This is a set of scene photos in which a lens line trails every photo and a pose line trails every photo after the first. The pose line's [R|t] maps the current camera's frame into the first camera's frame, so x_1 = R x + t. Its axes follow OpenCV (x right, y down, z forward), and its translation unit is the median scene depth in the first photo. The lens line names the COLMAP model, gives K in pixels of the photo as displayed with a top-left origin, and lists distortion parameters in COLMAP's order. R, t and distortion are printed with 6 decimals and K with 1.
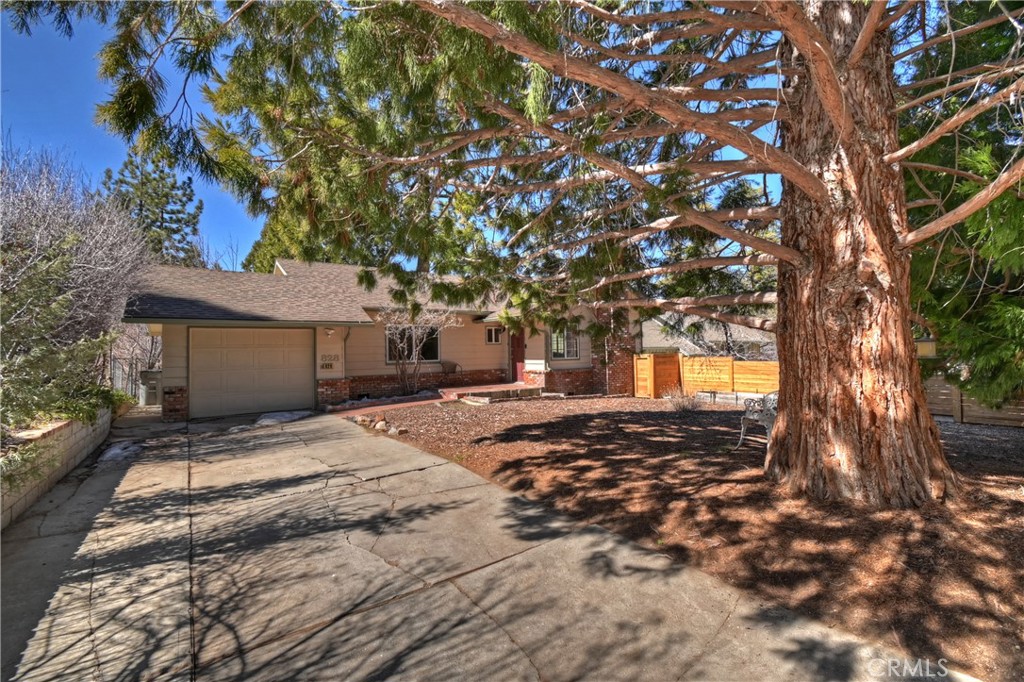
lens RADIAL K [[432.8, 0, 513.5], [0, 432.8, 349.2], [0, 0, 1]] dist [0.000879, -0.014468]
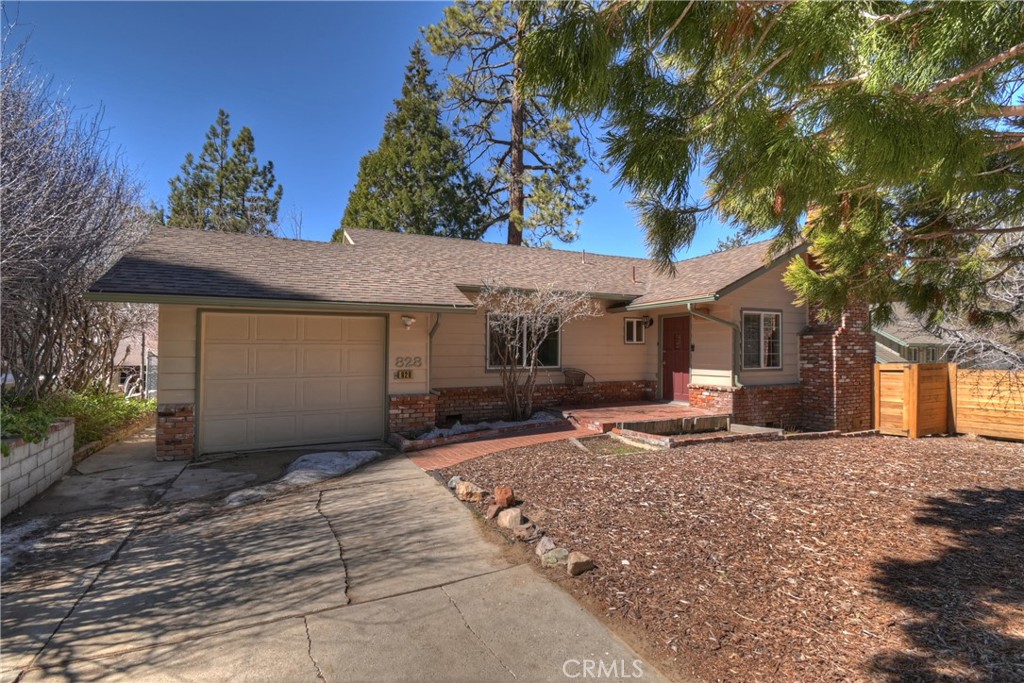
lens RADIAL K [[458.1, 0, 506.5], [0, 458.1, 336.7], [0, 0, 1]] dist [-0.000839, -0.000351]
pose [[0.981717, 0.009855, -0.190090, -0.124733], [-0.014908, 0.999572, -0.025170, -0.001826], [0.189761, 0.027544, 0.981444, 0.293526]]
